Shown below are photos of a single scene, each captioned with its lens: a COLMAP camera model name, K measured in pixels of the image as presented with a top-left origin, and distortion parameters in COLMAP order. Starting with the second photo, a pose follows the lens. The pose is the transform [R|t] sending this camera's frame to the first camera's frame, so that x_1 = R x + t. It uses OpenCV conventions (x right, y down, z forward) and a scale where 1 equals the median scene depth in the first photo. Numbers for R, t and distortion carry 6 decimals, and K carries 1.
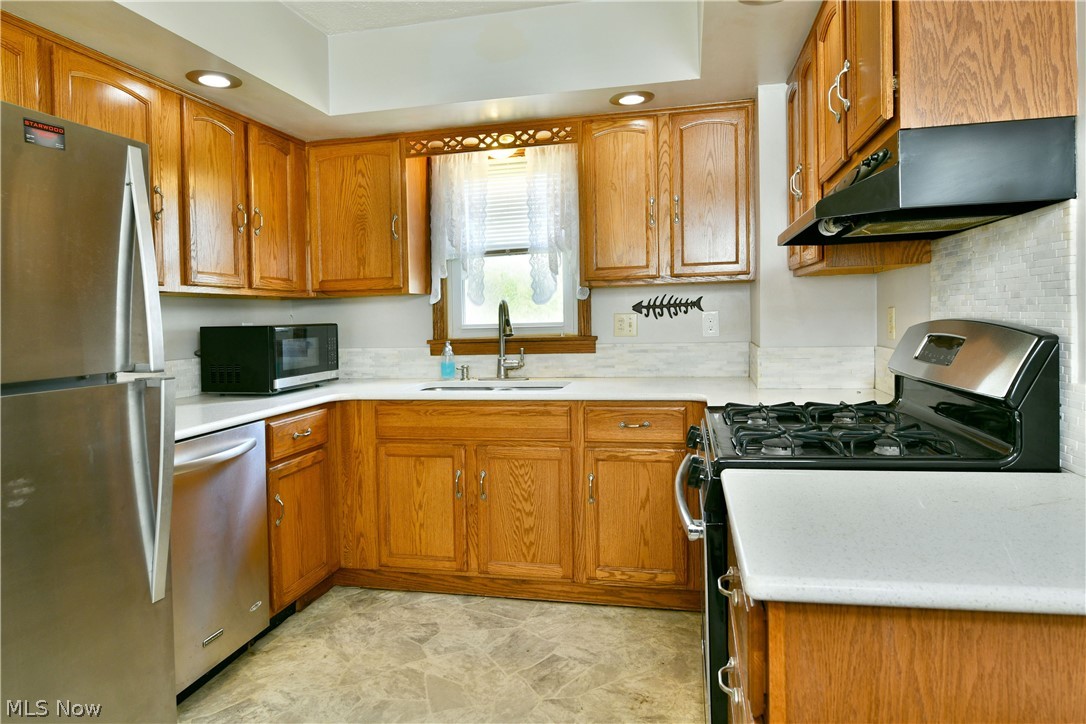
lens RADIAL K [[656.0, 0, 544.5], [0, 656.0, 341.0], [0, 0, 1]] dist [-0.008256, -0.009226]
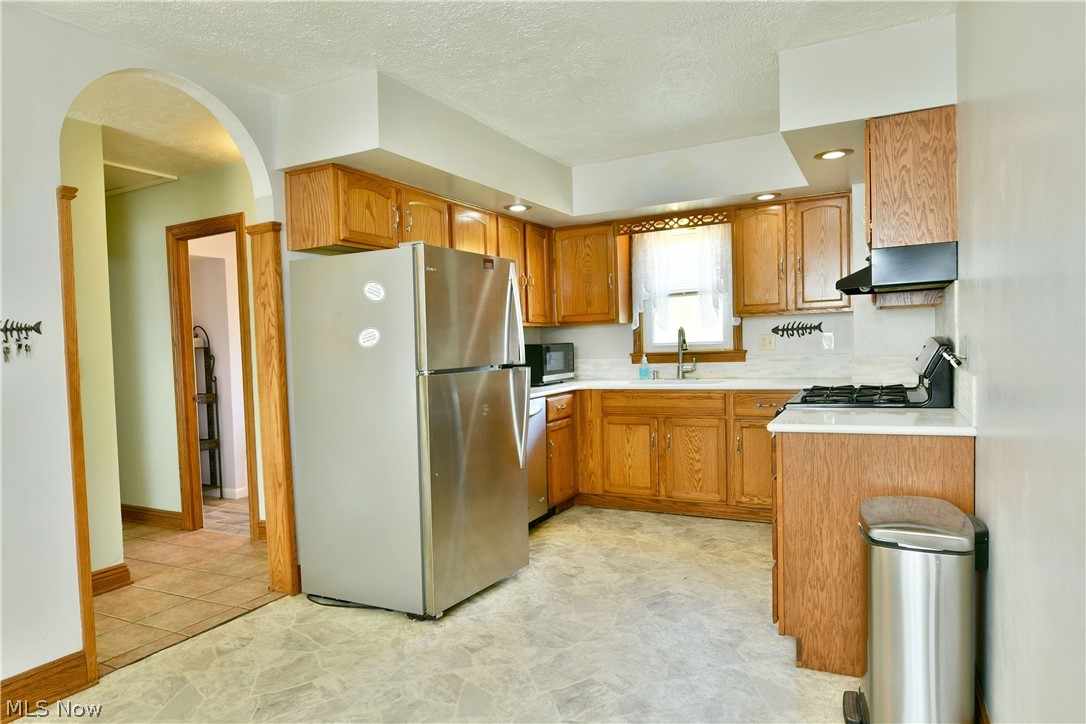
lens RADIAL K [[656.0, 0, 543.7], [0, 656.0, 362.8], [0, 0, 1]] dist [-0.008256, -0.009226]
pose [[0.965361, 0.000080, -0.260916, 0.028898], [0.000332, 0.999999, 0.001534, 0.021493], [0.260916, -0.001568, 0.965360, -0.618768]]
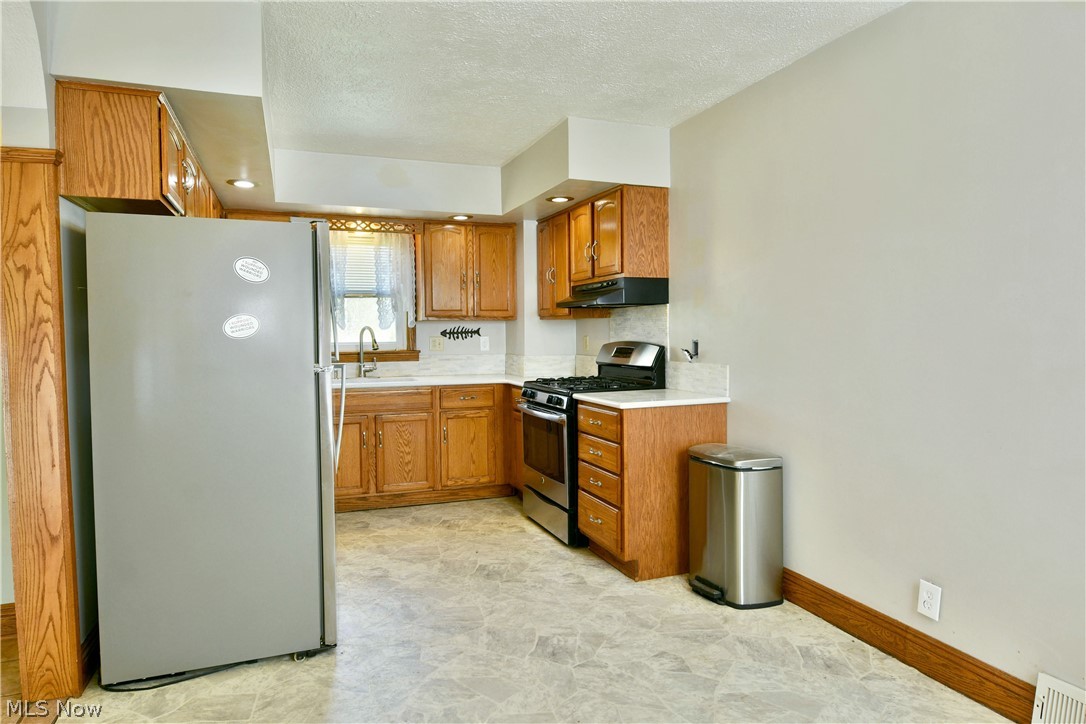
lens RADIAL K [[656.0, 0, 533.2], [0, 656.0, 353.8], [0, 0, 1]] dist [-0.008256, -0.009226]
pose [[0.838141, 0.003629, 0.545441, -0.660060], [0.006719, 0.999833, -0.016977, 0.035080], [-0.545412, 0.017894, 0.837977, -0.589467]]
